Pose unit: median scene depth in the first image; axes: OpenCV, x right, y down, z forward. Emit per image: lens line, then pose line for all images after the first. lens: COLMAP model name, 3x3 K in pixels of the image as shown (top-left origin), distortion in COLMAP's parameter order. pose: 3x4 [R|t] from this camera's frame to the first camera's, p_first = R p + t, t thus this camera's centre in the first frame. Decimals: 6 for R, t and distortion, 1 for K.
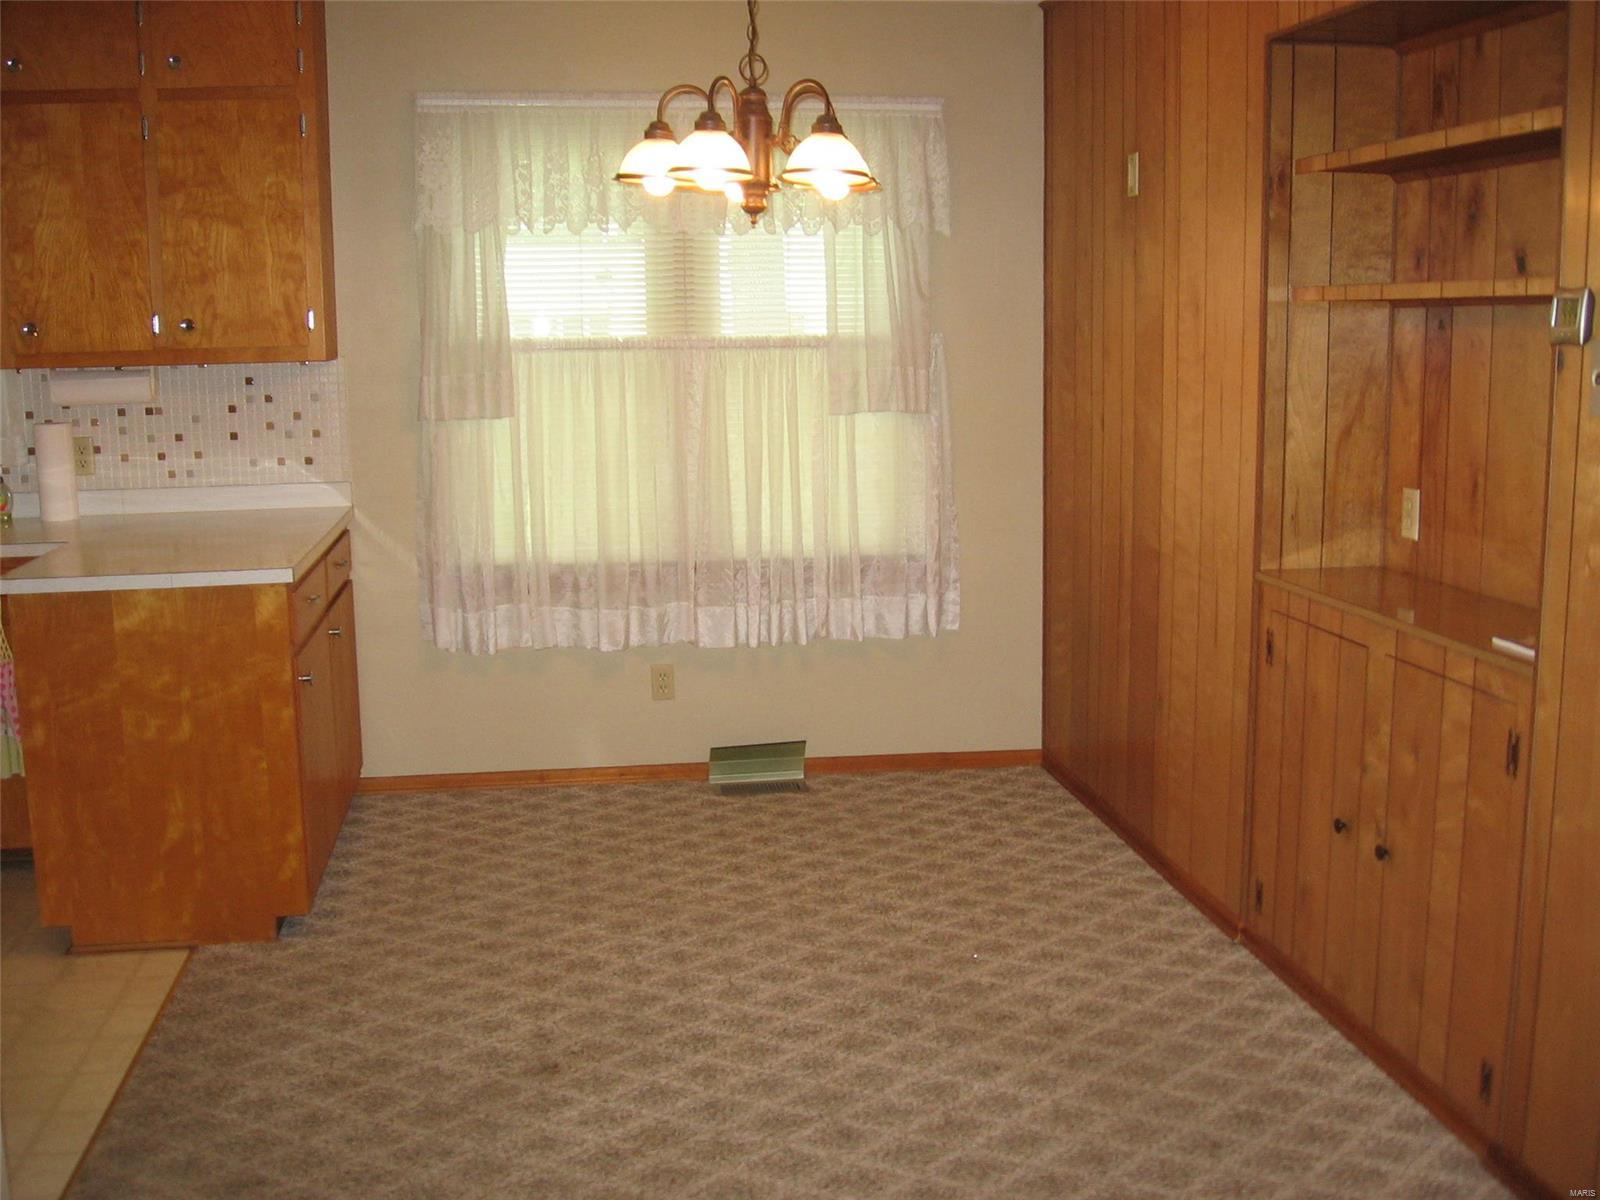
lens RADIAL K [[1686.3, 0, 807.9], [0, 1686.3, 602.5], [0, 0, 1]] dist [-0.126845, 0.064937]
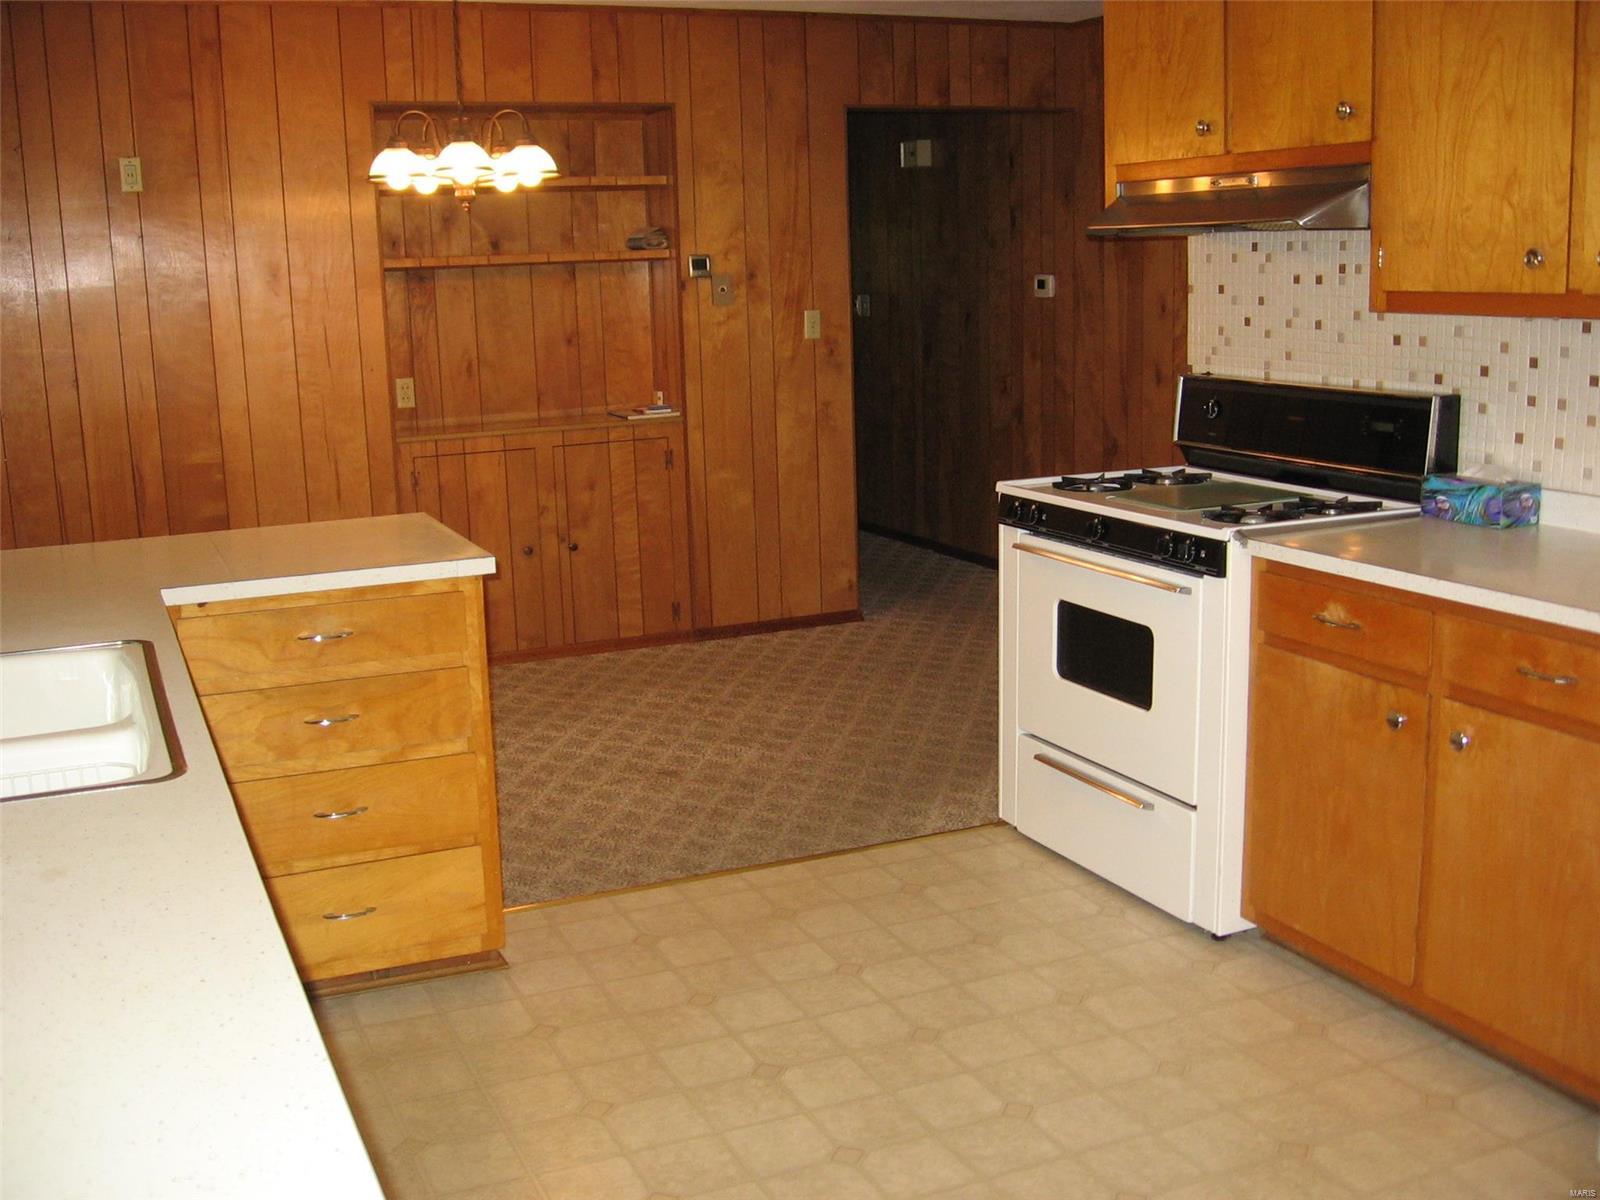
lens RADIAL K [[1686.3, 0, 807.9], [0, 1686.3, 602.5], [0, 0, 1]] dist [-0.126845, 0.064937]
pose [[-0.270033, -0.175208, 0.946776, -1.172718], [0.189618, 0.954371, 0.230695, -0.138394], [-0.943995, 0.241821, -0.224490, 0.876334]]
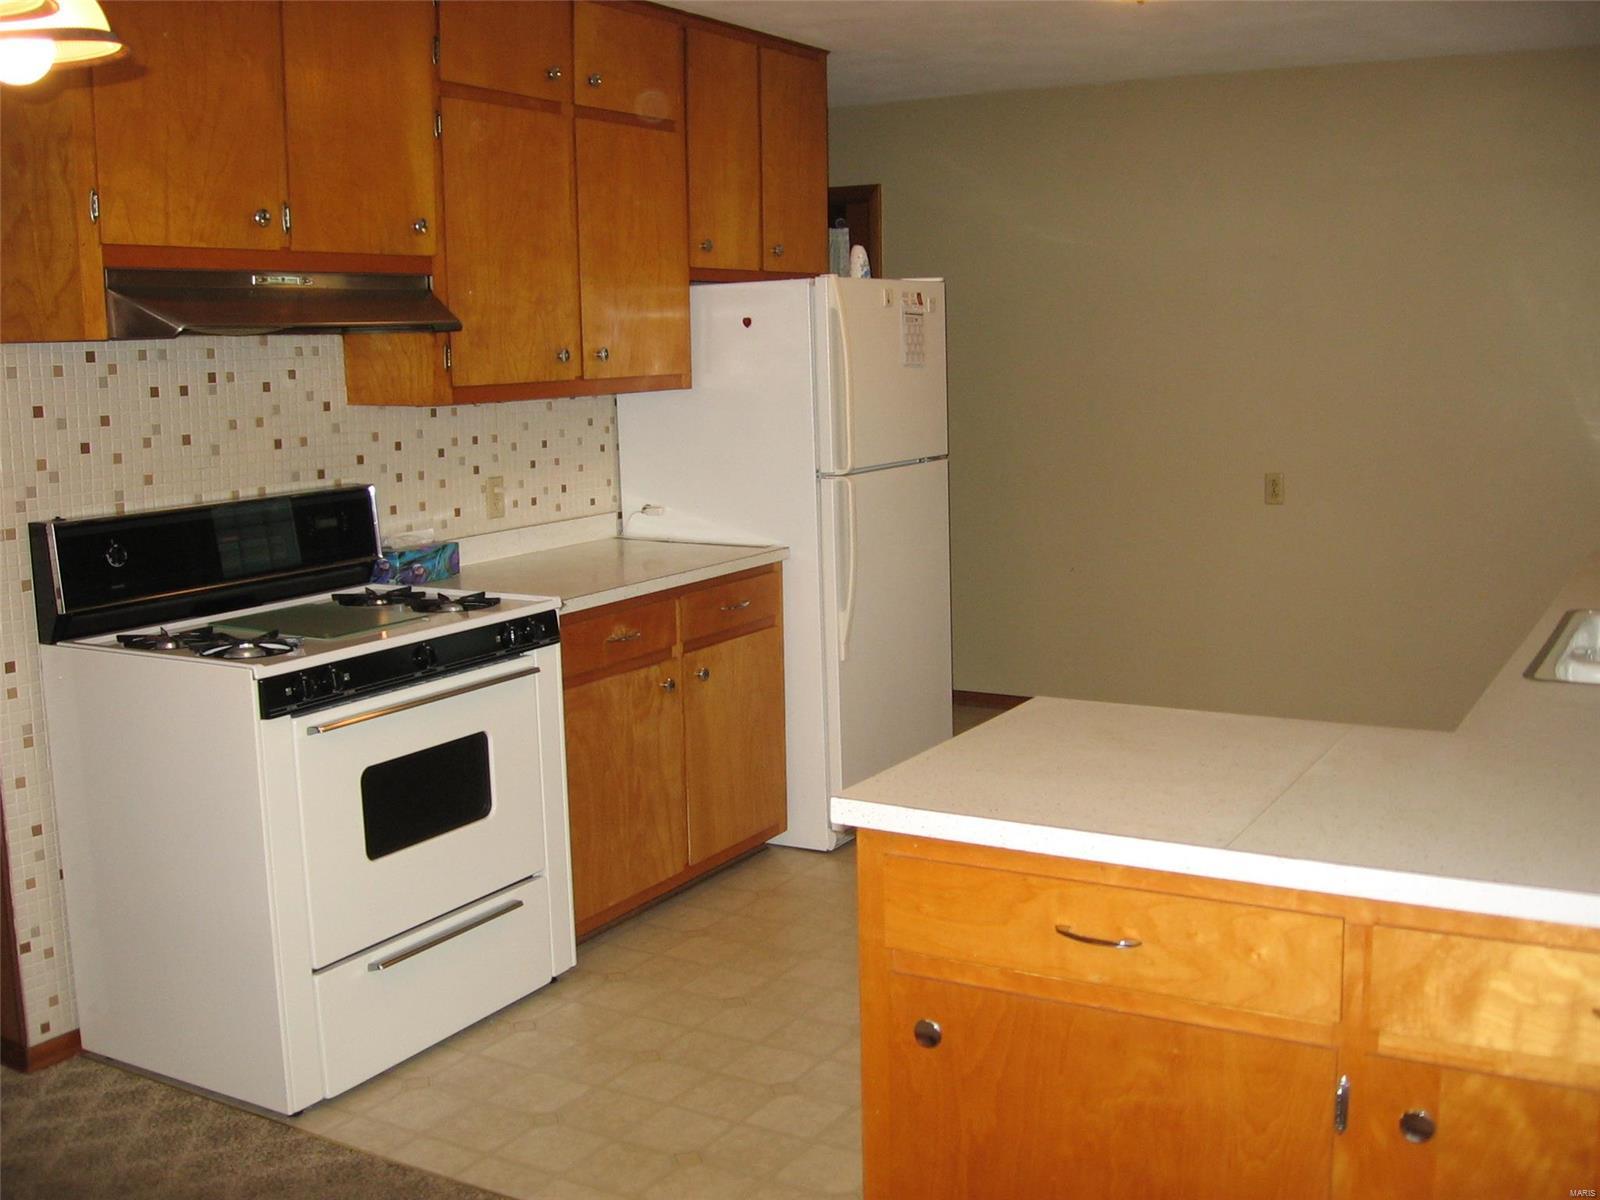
lens RADIAL K [[1686.3, 0, 807.9], [0, 1686.3, 602.5], [0, 0, 1]] dist [-0.126845, 0.064937]
pose [[-0.625611, 0.141132, -0.767263, 0.095850], [-0.106844, 0.958733, 0.263469, -0.194315], [0.772784, 0.246807, -0.584715, 1.117084]]
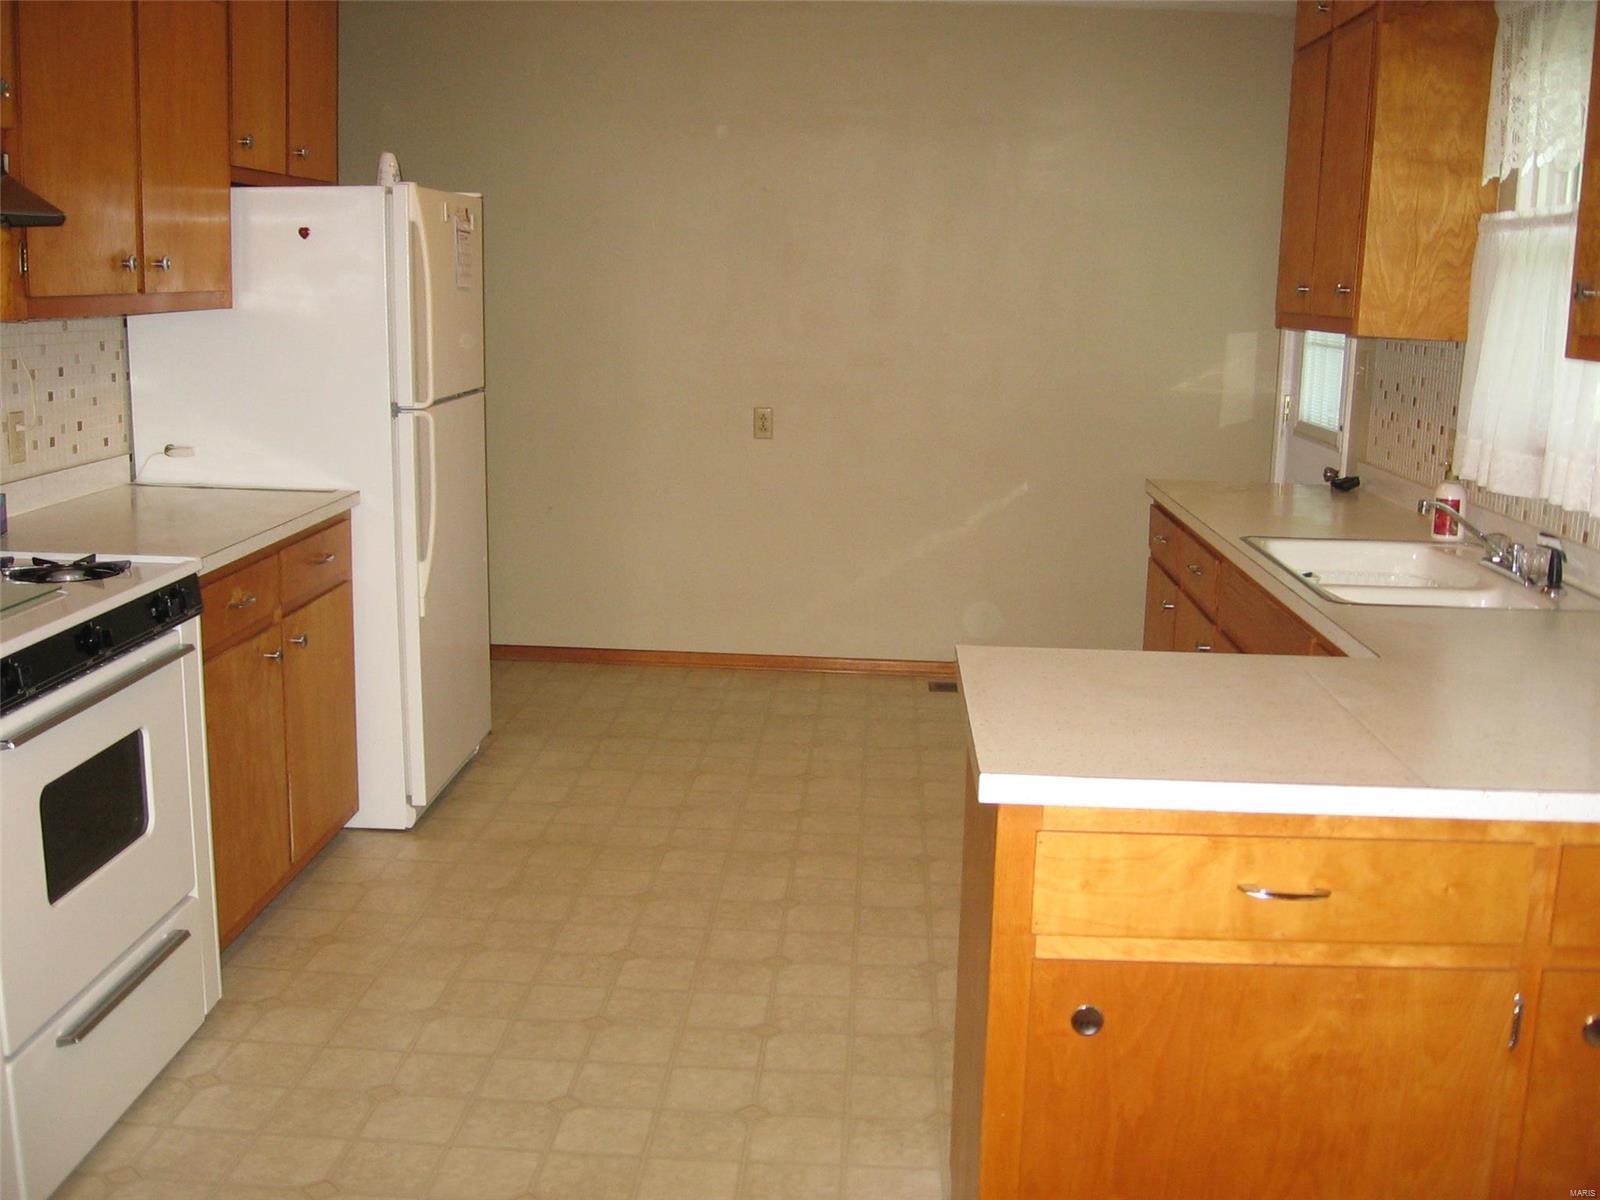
lens RADIAL K [[1686.3, 0, 807.9], [0, 1686.3, 602.5], [0, 0, 1]] dist [-0.126845, 0.064937]
pose [[-0.194964, 0.190684, -0.962096, 0.139625], [-0.188975, 0.955237, 0.227619, -0.145618], [0.962433, 0.226189, -0.150203, 0.869723]]
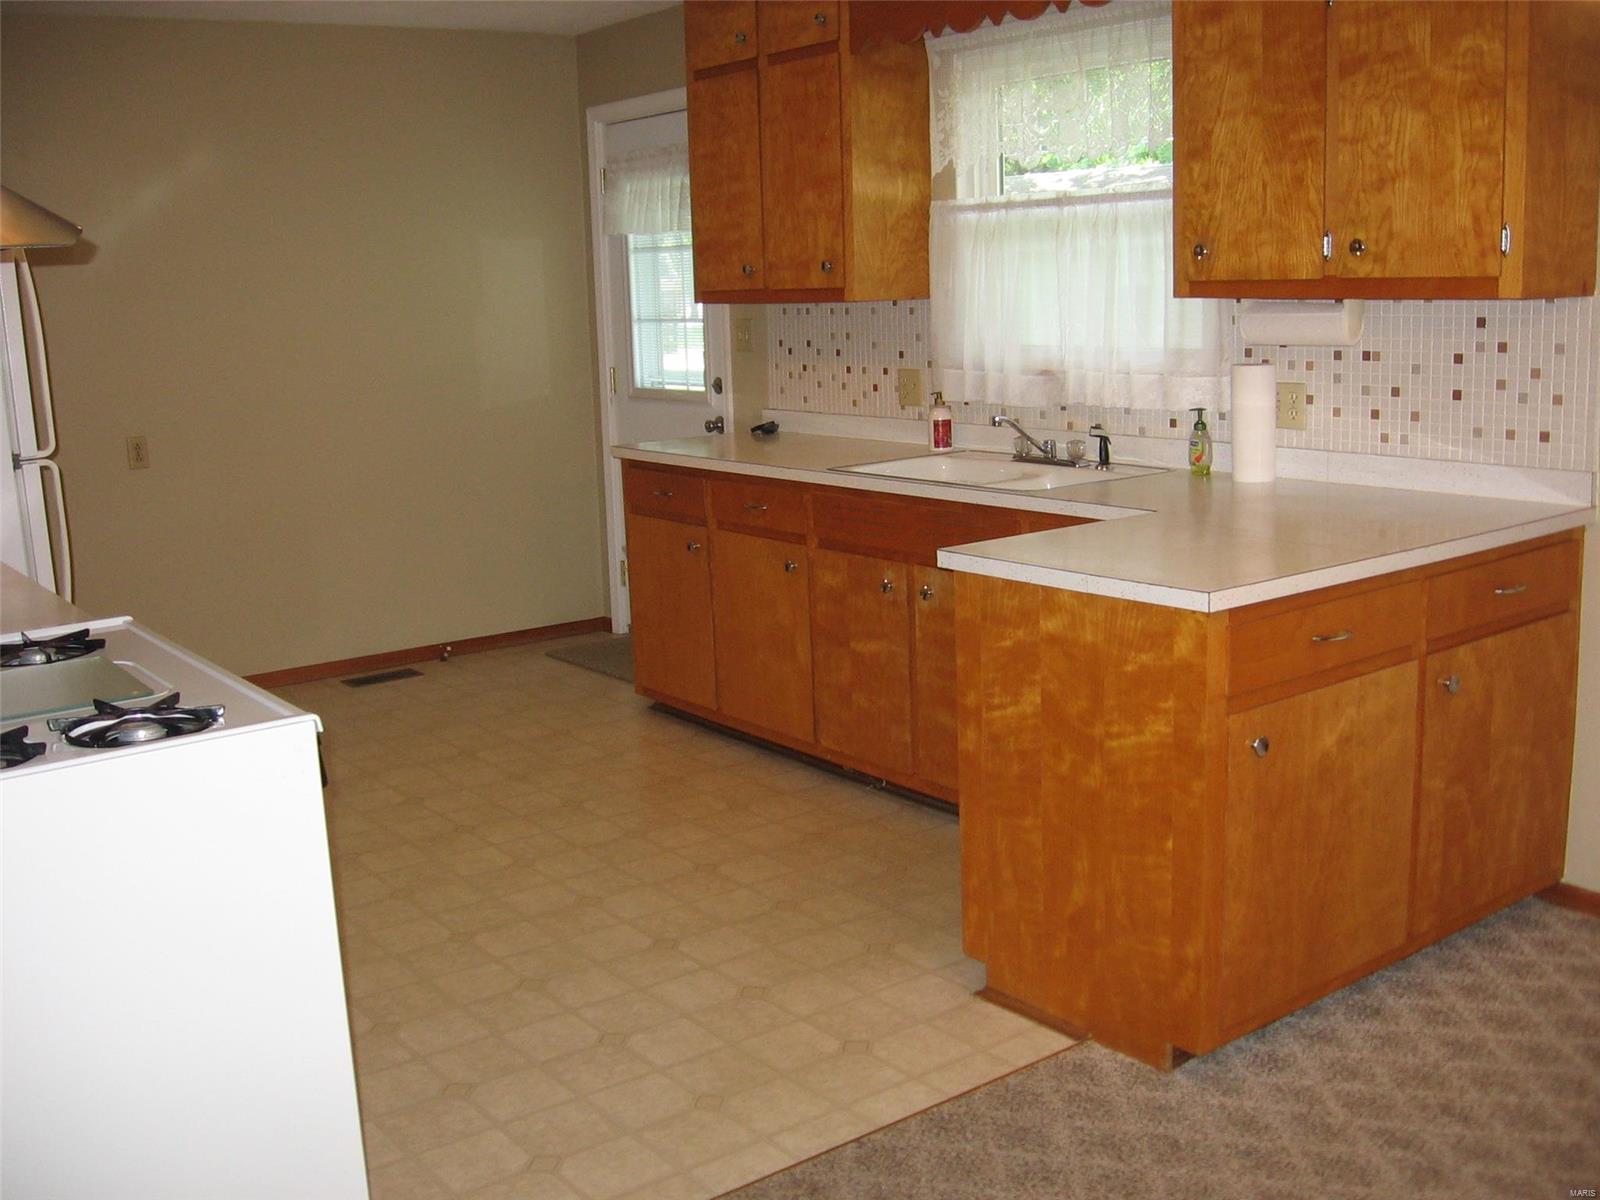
lens RADIAL K [[1686.3, 0, 807.9], [0, 1686.3, 602.5], [0, 0, 1]] dist [-0.126845, 0.064937]
pose [[0.475514, 0.163945, -0.864297, 0.197961], [-0.118339, 0.985472, 0.121823, -0.071743], [0.871712, 0.044351, 0.488007, 0.429233]]
